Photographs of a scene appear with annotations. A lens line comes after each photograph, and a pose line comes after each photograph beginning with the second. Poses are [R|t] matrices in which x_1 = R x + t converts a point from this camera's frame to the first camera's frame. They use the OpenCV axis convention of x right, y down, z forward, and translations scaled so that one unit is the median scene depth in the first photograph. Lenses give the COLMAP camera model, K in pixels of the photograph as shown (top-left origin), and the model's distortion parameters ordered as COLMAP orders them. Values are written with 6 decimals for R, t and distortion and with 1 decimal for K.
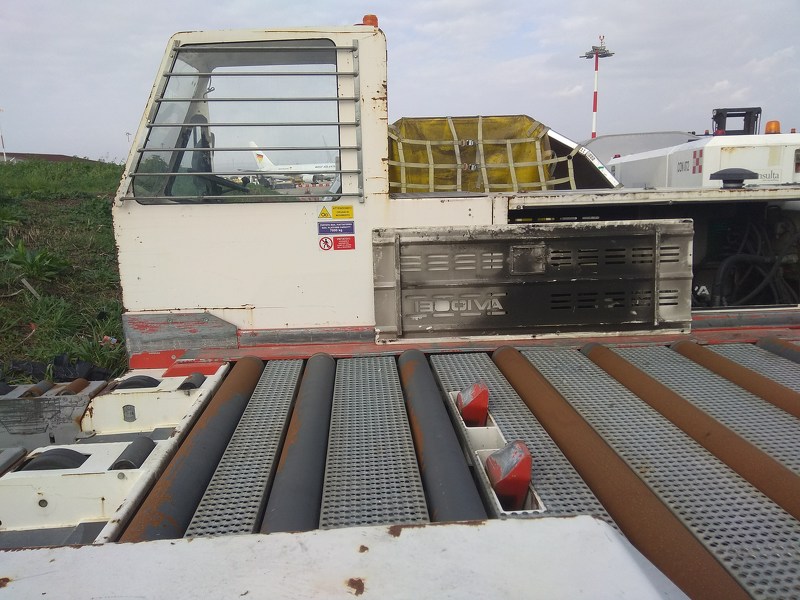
lens RADIAL K [[615.8, 0, 400.2], [0, 615.8, 298.5], [0, 0, 1]] dist [0.095891, -0.142739]
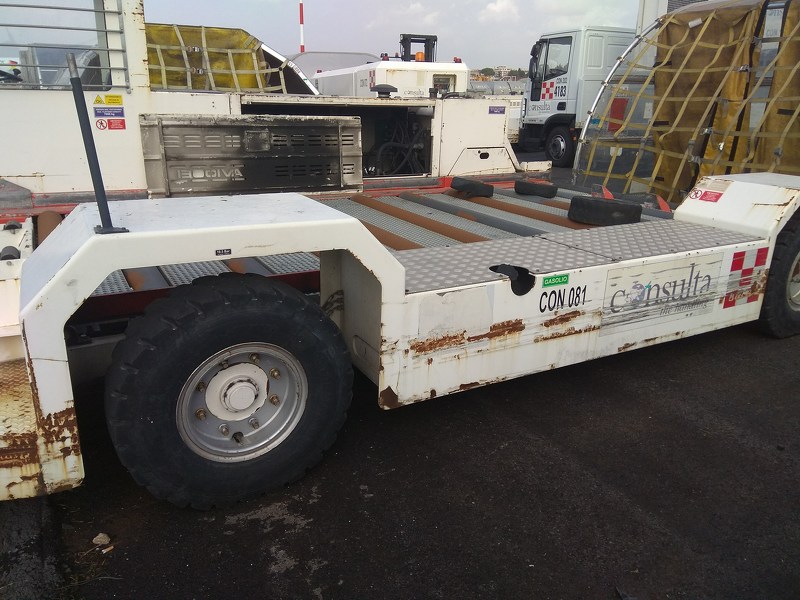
lens RADIAL K [[615.8, 0, 403.4], [0, 615.8, 305.5], [0, 0, 1]] dist [0.095891, -0.142739]
pose [[0.902540, -0.094725, 0.420059, -0.132700], [0.034327, 0.988227, 0.149094, 0.112014], [-0.429237, -0.120144, 0.895166, -0.496600]]
